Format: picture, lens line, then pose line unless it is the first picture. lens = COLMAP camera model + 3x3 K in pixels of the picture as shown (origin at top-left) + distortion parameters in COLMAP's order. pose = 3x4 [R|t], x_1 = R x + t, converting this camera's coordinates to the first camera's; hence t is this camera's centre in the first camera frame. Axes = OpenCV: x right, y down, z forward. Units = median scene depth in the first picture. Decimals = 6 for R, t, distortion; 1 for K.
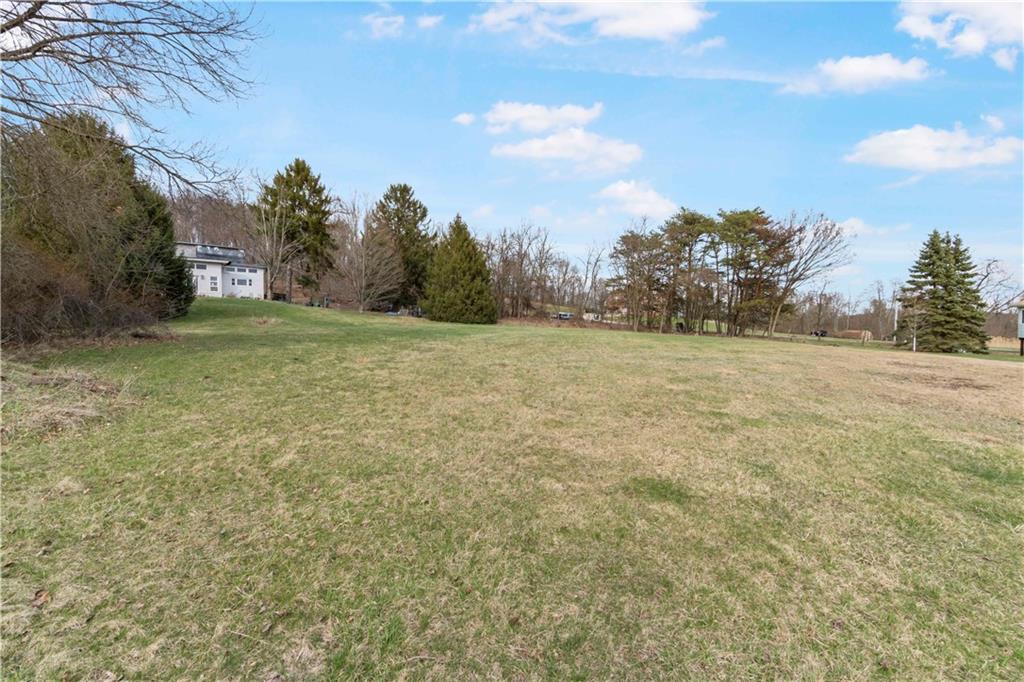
lens RADIAL K [[457.1, 0, 512.0], [0, 457.1, 337.7], [0, 0, 1]] dist [-0.000630, -0.000047]
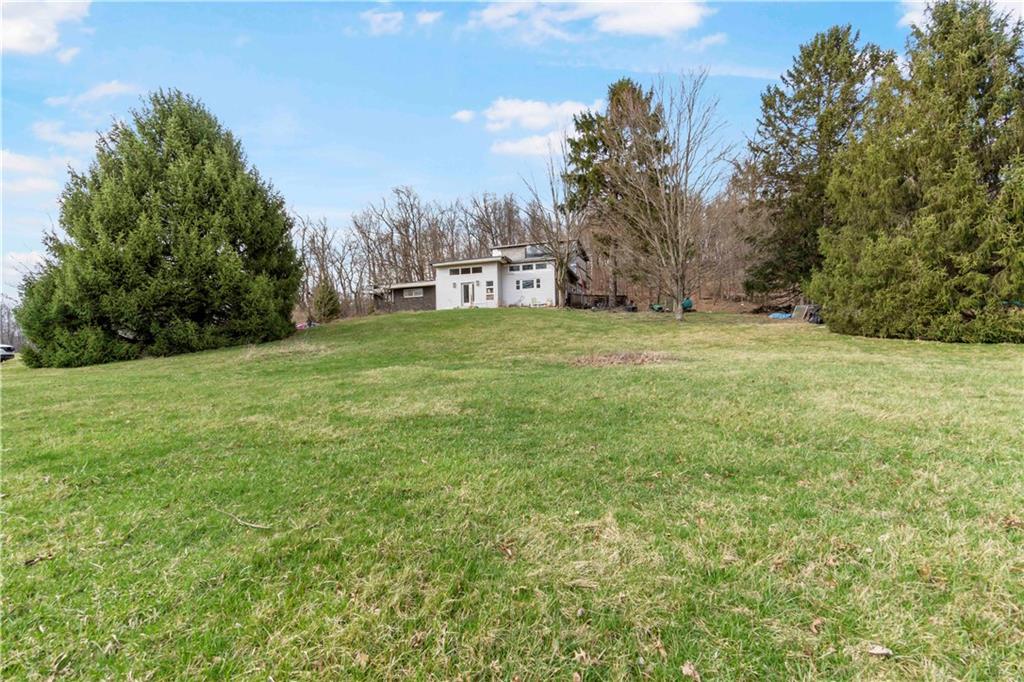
lens RADIAL K [[457.1, 0, 512.2], [0, 457.1, 340.5], [0, 0, 1]] dist [-0.000630, -0.000047]
pose [[0.460551, -0.007909, -0.887598, 0.018975], [-0.009225, 0.999864, -0.013696, -0.025656], [0.887585, 0.014496, 0.460415, 0.653157]]
